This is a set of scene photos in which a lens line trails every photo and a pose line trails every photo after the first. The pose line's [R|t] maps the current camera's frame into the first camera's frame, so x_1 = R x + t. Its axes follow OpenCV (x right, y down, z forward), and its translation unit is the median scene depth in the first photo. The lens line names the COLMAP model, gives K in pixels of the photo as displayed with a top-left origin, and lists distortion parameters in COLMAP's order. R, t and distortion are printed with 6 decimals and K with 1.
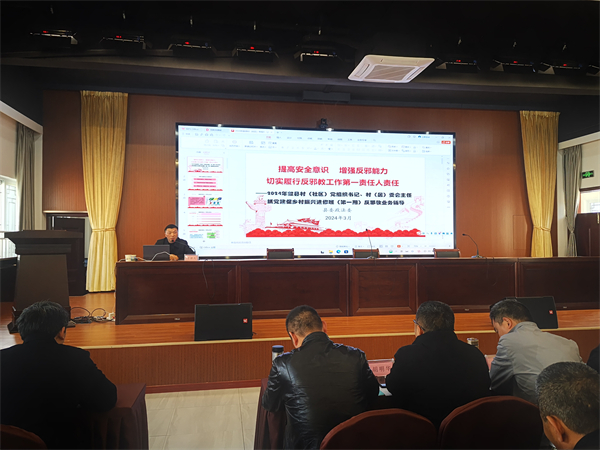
lens RADIAL K [[475.1, 0, 300.0], [0, 475.1, 225.0], [0, 0, 1]] dist [0.088957, -0.095341]
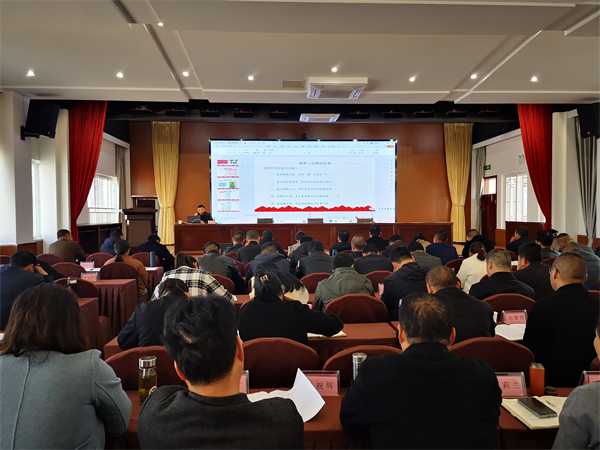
lens RADIAL K [[475.1, 0, 300.0], [0, 475.1, 225.0], [0, 0, 1]] dist [0.088957, -0.095341]
pose [[0.993721, 0.000071, -0.111884, 0.214192], [0.005661, 0.998687, 0.050914, -0.009913], [0.111740, -0.051228, 0.992416, -0.541740]]
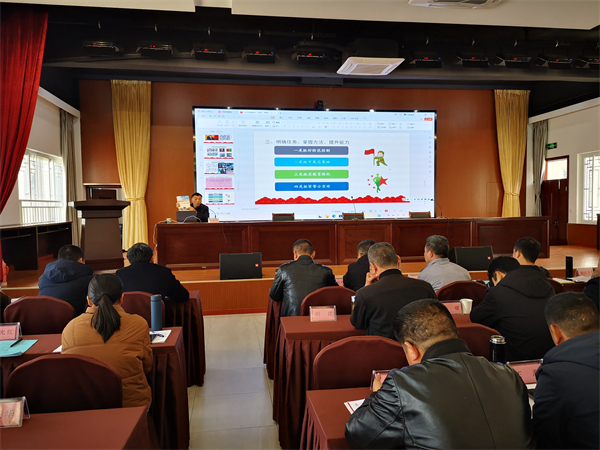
lens RADIAL K [[475.1, 0, 300.0], [0, 475.1, 225.0], [0, 0, 1]] dist [0.088957, -0.095341]
pose [[0.999850, -0.010326, -0.013900, 0.014147], [0.011244, 0.997648, 0.067612, -0.002148], [0.013169, -0.067758, 0.997615, -0.173261]]
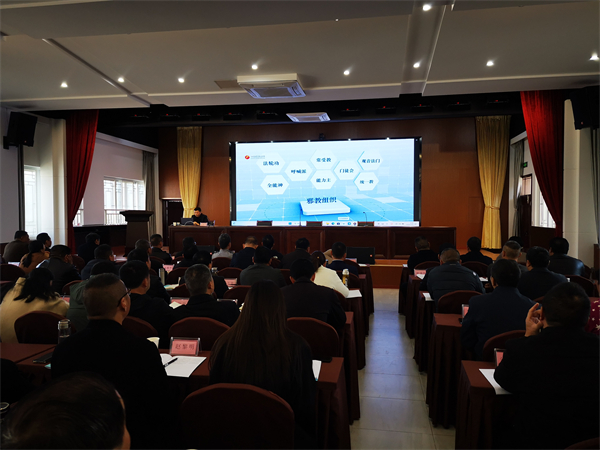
lens RADIAL K [[475.1, 0, 300.0], [0, 475.1, 225.0], [0, 0, 1]] dist [0.088957, -0.095341]
pose [[0.942747, 0.009171, -0.333382, 0.500450], [0.007487, 0.998788, 0.048649, -0.012754], [0.333425, -0.048359, 0.941536, -0.439806]]
